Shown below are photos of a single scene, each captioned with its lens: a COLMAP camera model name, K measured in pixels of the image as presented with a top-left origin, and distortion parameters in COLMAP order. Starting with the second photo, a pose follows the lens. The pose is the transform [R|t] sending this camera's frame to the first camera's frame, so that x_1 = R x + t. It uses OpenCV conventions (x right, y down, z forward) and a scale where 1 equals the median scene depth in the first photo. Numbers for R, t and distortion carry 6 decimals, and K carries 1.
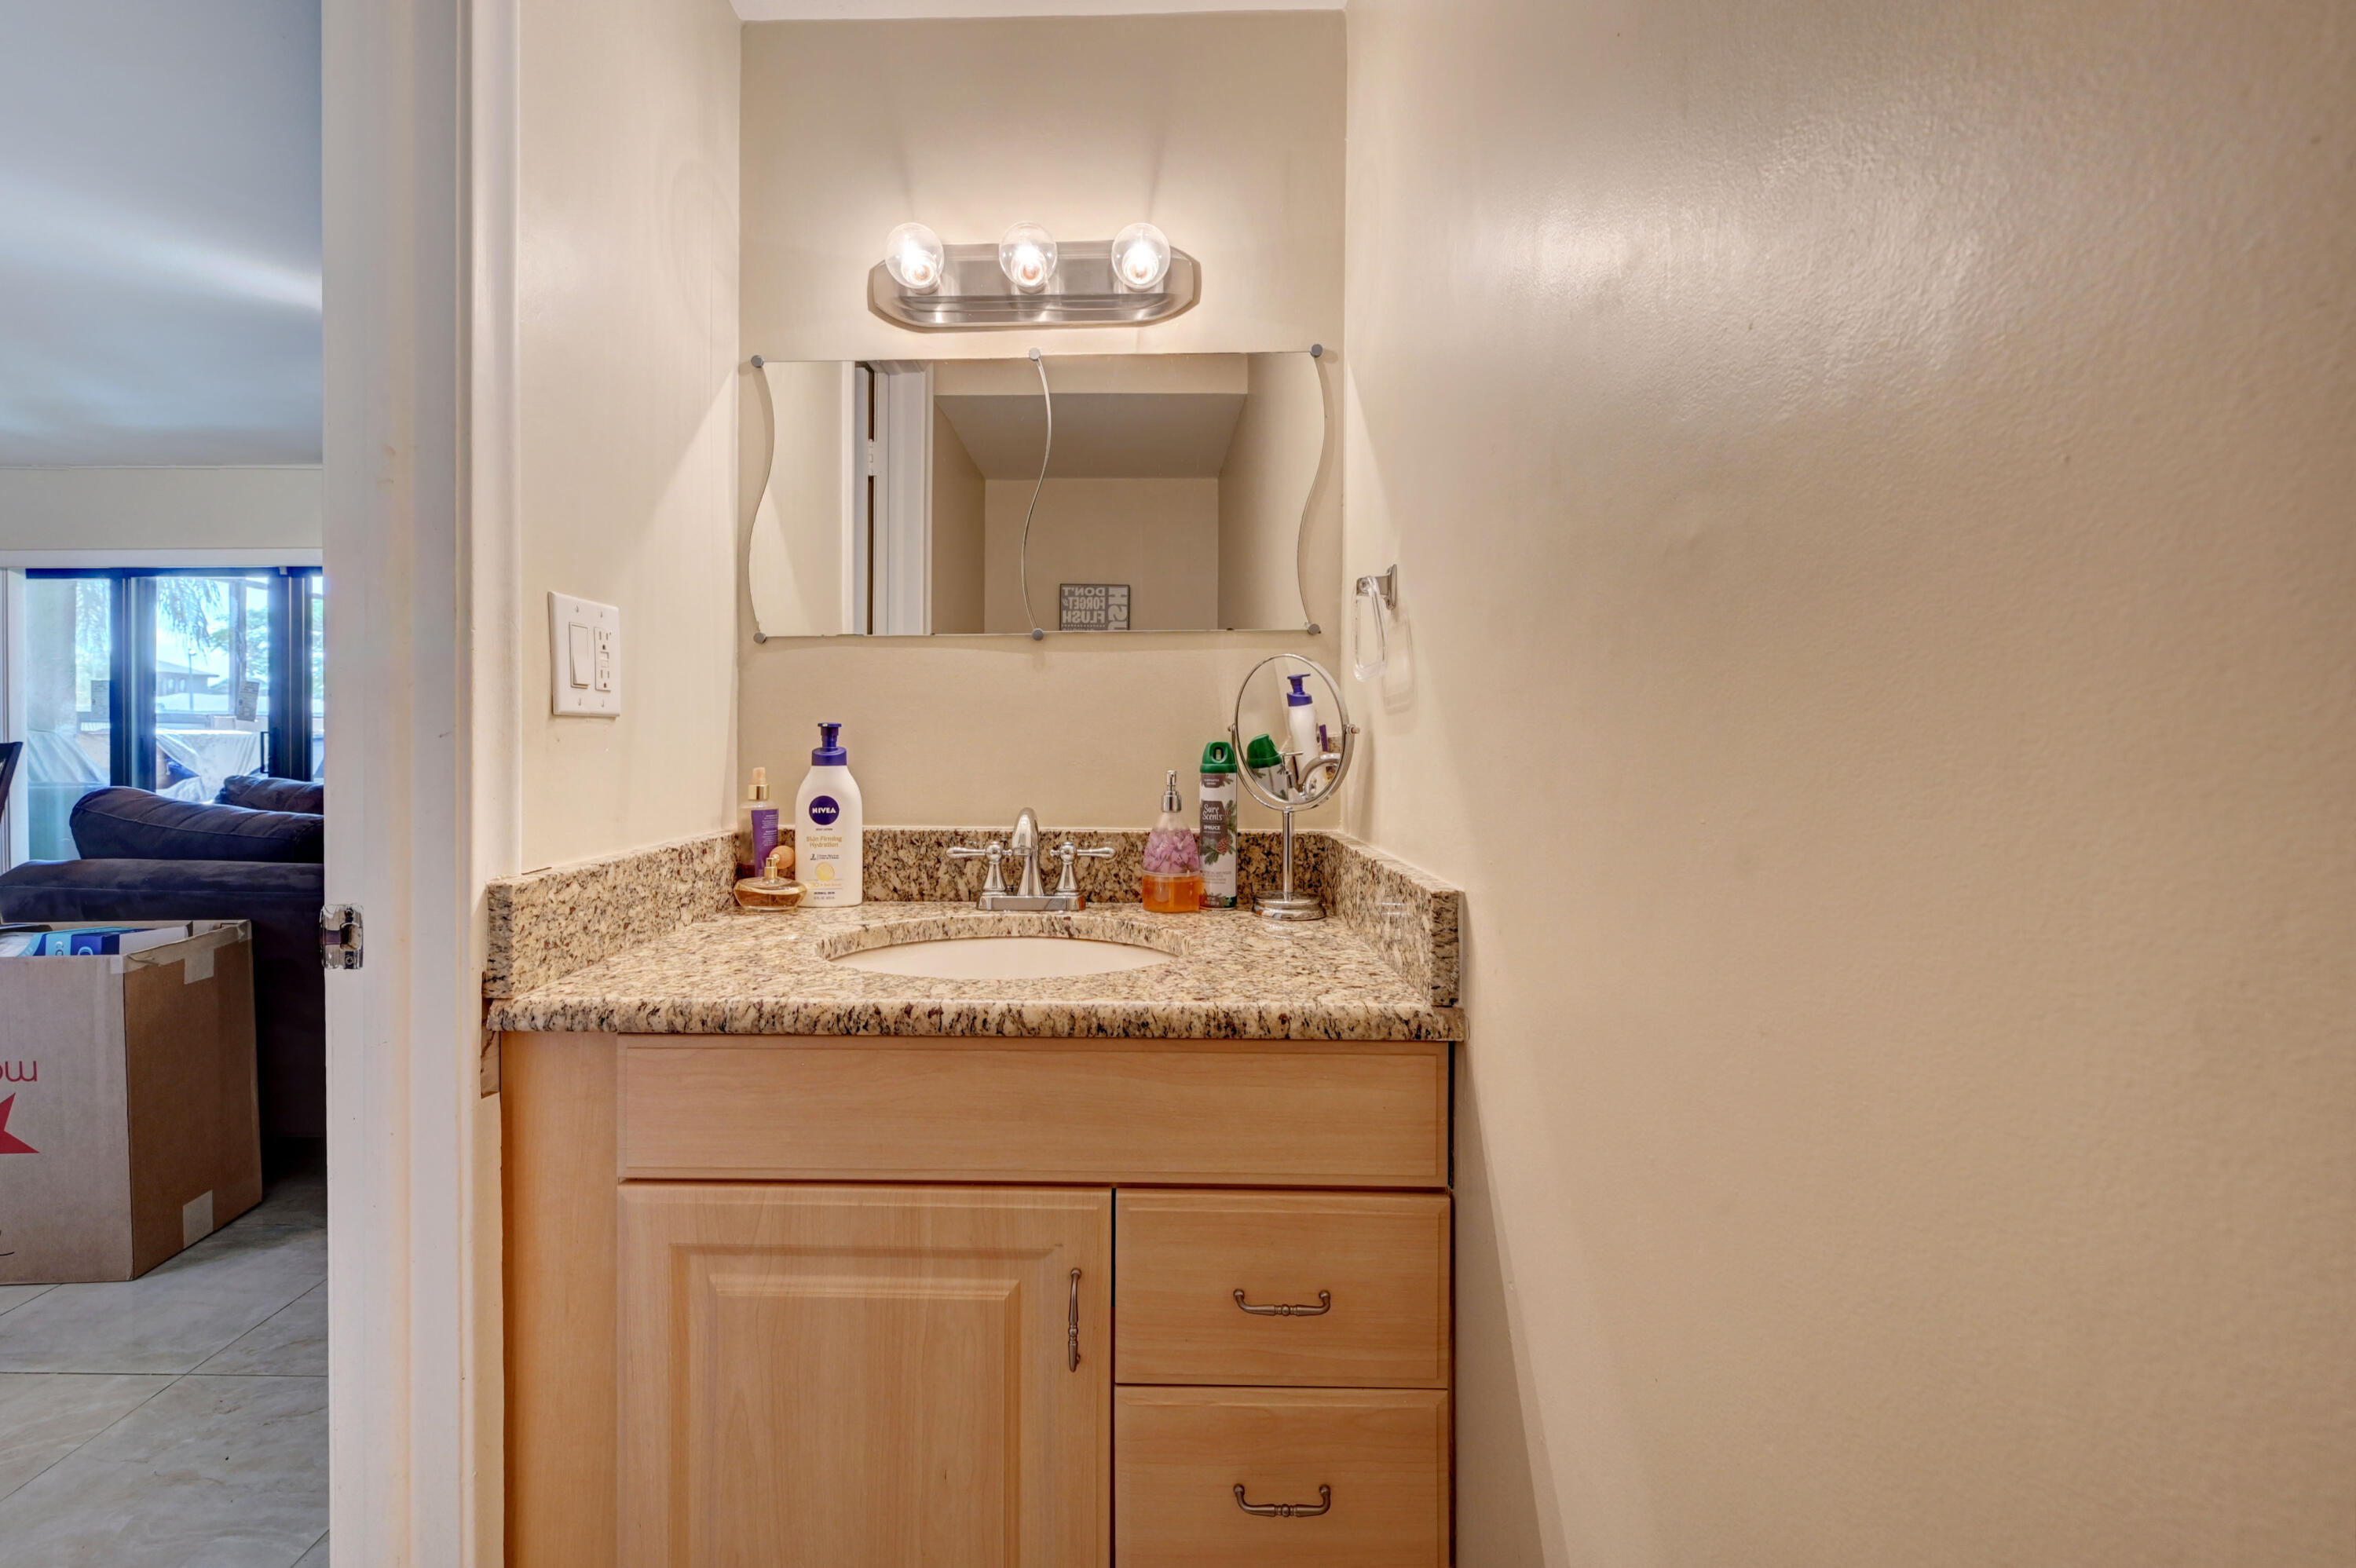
lens RADIAL K [[925.7, 0, 1185.9], [0, 925.7, 784.1], [0, 0, 1]] dist [-0.000652, 0.000035]
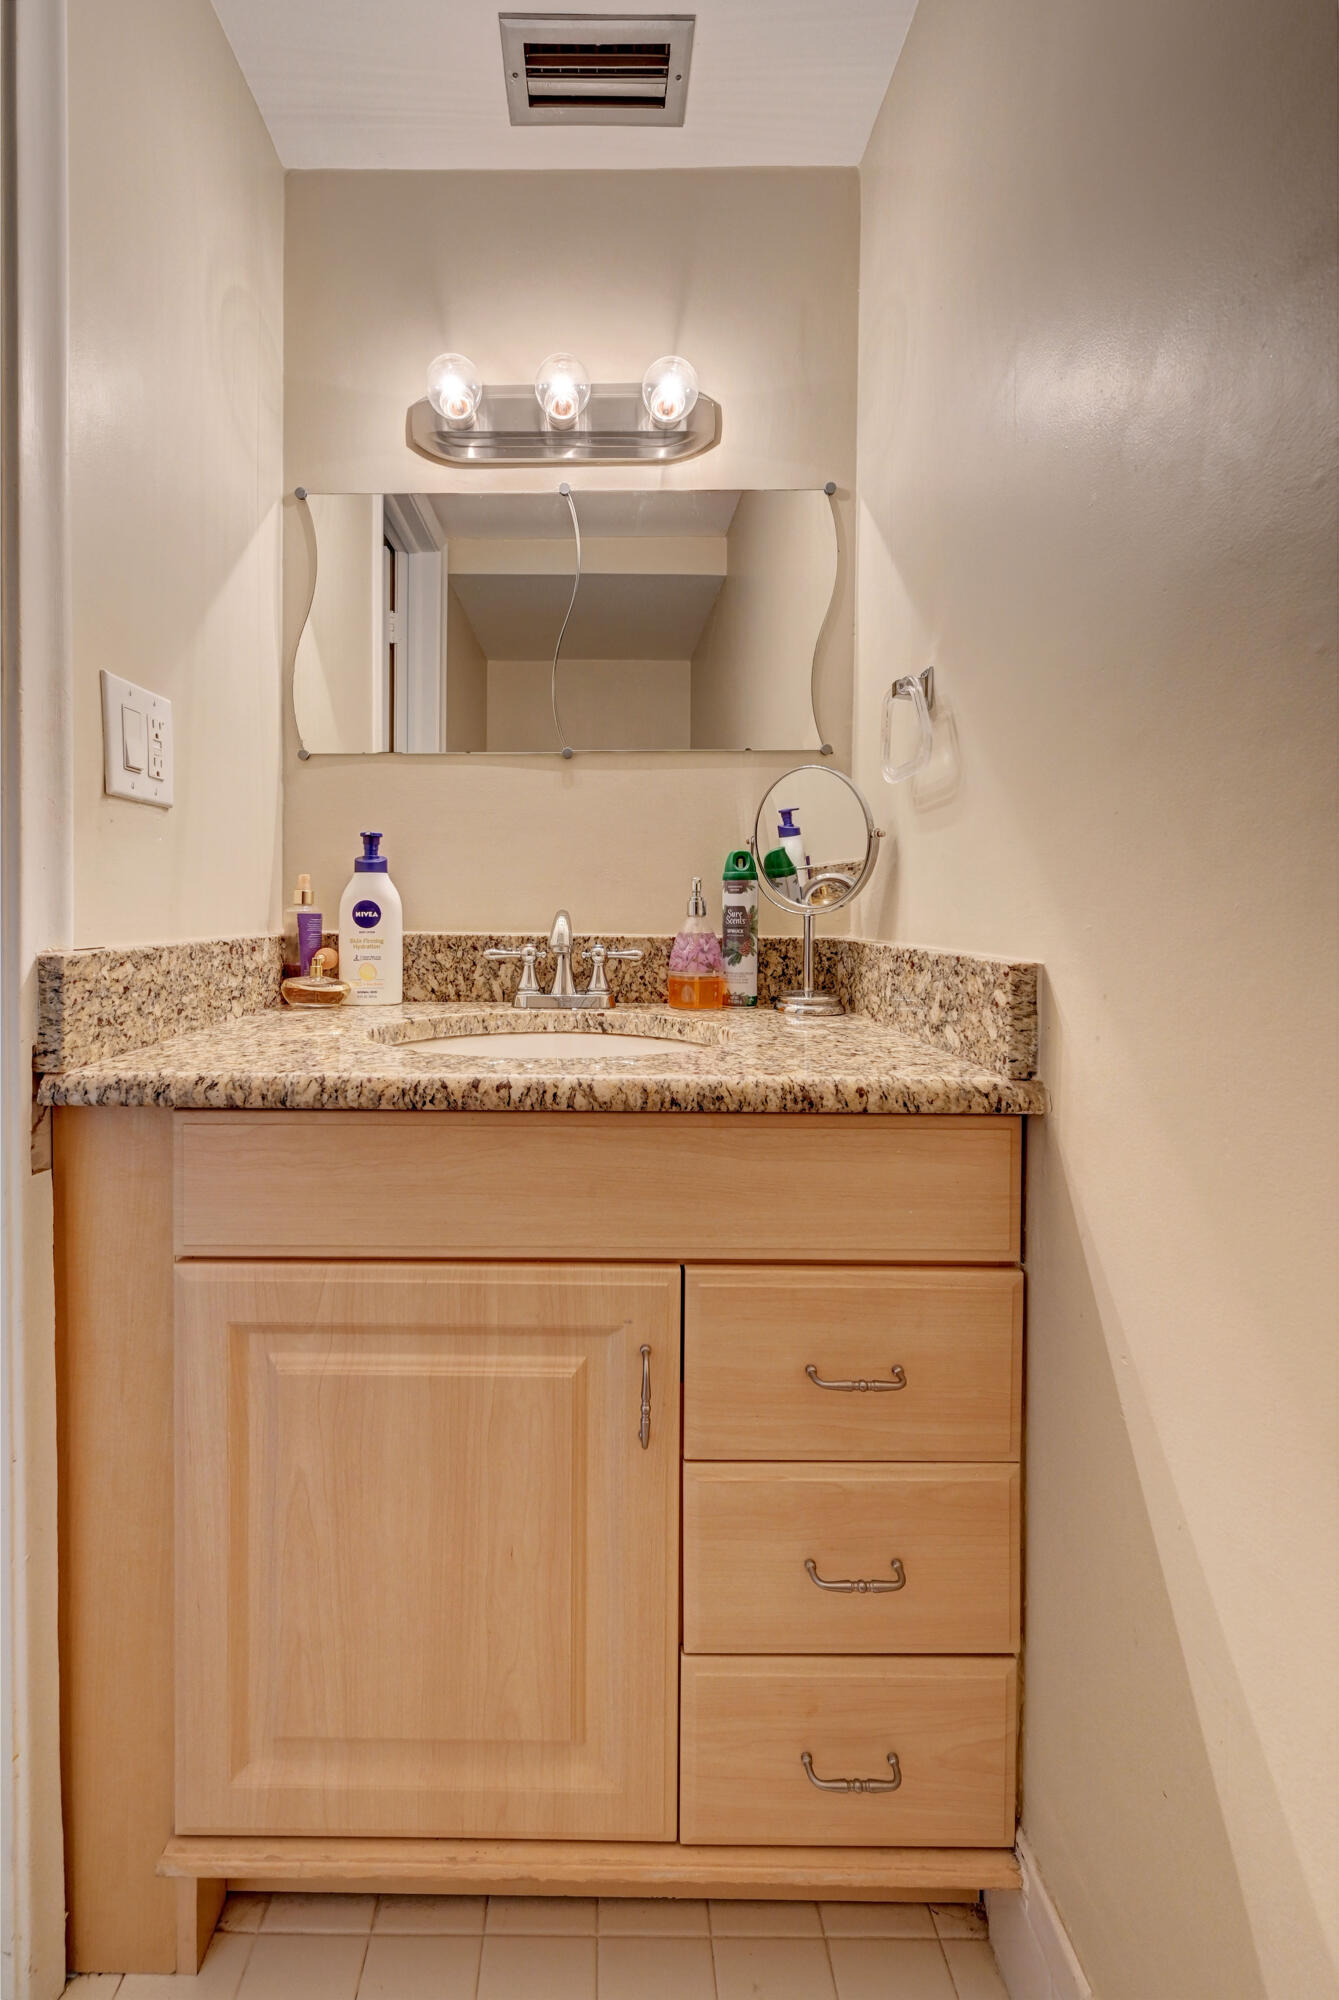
lens RADIAL K [[785.9, 0, 671.7], [0, 785.9, 942.7], [0, 0, 1]] dist [-0.000652, 0.000035]
pose [[0.999695, 0.005668, 0.024019, -0.108784], [-0.006015, 0.999878, 0.014429, 0.077873], [-0.023934, -0.014570, 0.999607, 0.159388]]
